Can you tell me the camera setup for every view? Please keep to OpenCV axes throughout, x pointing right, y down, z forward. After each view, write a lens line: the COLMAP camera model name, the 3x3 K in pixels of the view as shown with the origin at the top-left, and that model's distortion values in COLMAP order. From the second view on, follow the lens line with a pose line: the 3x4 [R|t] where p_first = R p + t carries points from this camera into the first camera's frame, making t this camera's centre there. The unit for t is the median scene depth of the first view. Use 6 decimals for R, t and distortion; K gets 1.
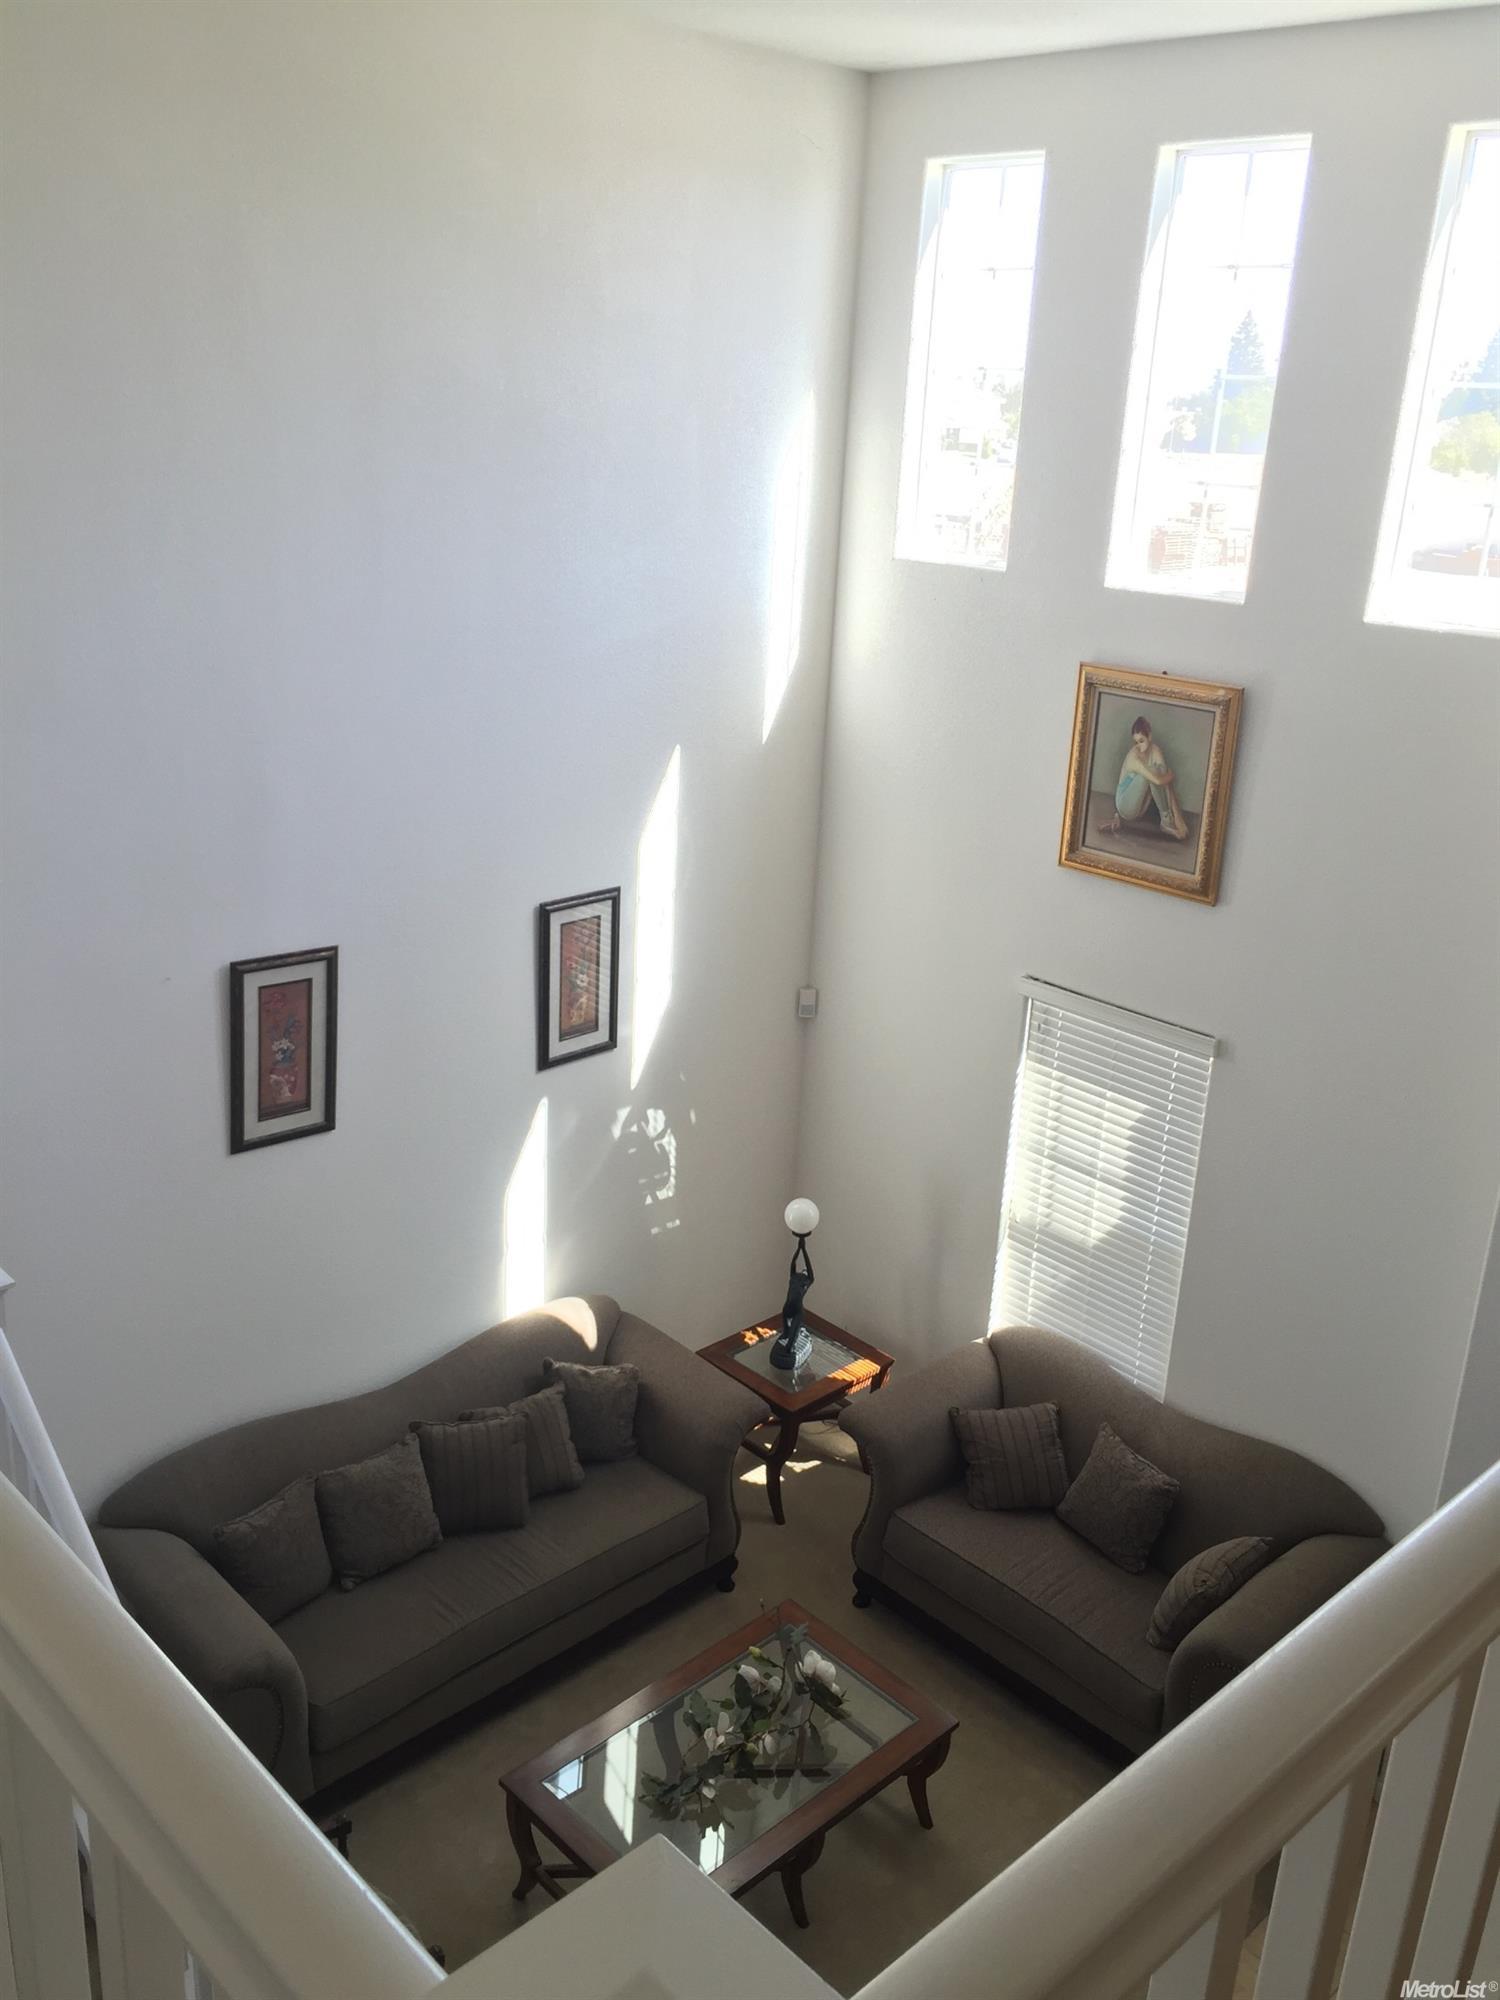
lens RADIAL K [[1709.9, 0, 750.0], [0, 1709.9, 1000.0], [0, 0, 1]] dist [0.088444, -0.138681]
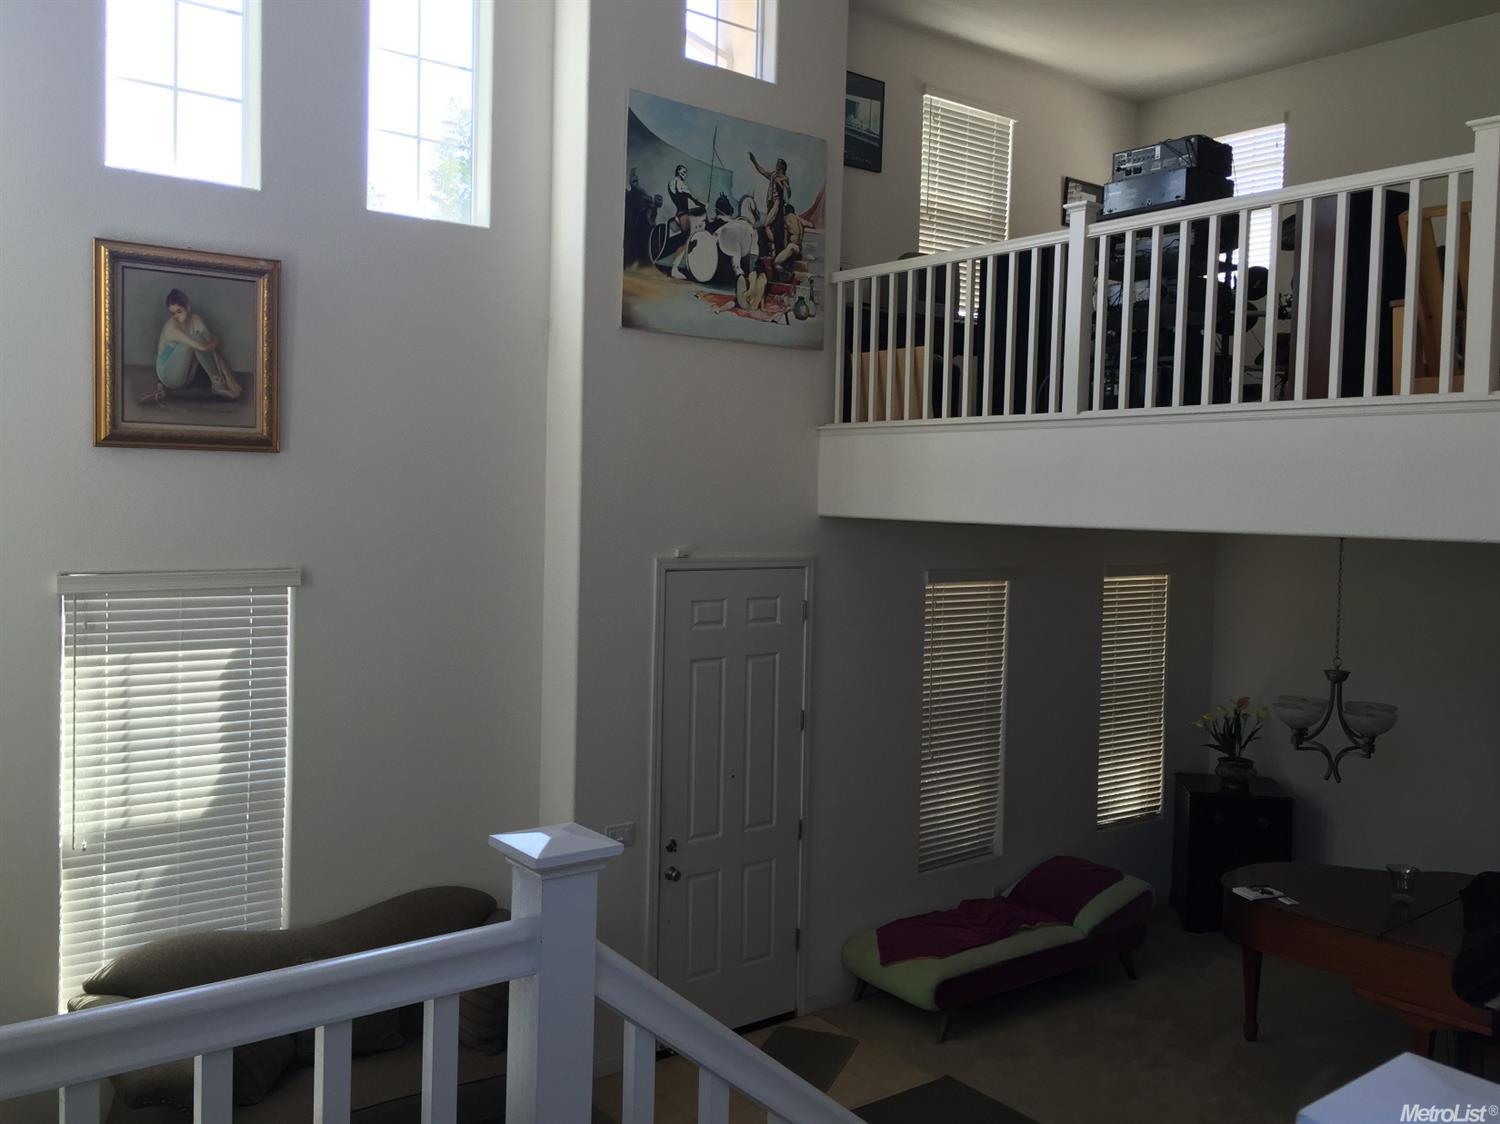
lens RADIAL K [[1282.4, 0, 747.7], [0, 1282.4, 541.0], [0, 0, 1]] dist [0.088444, -0.138681]
pose [[0.128034, -0.106002, 0.986089, -0.534176], [0.296103, 0.953009, 0.064000, 0.037867], [-0.946536, 0.283790, 0.153405, 0.577622]]
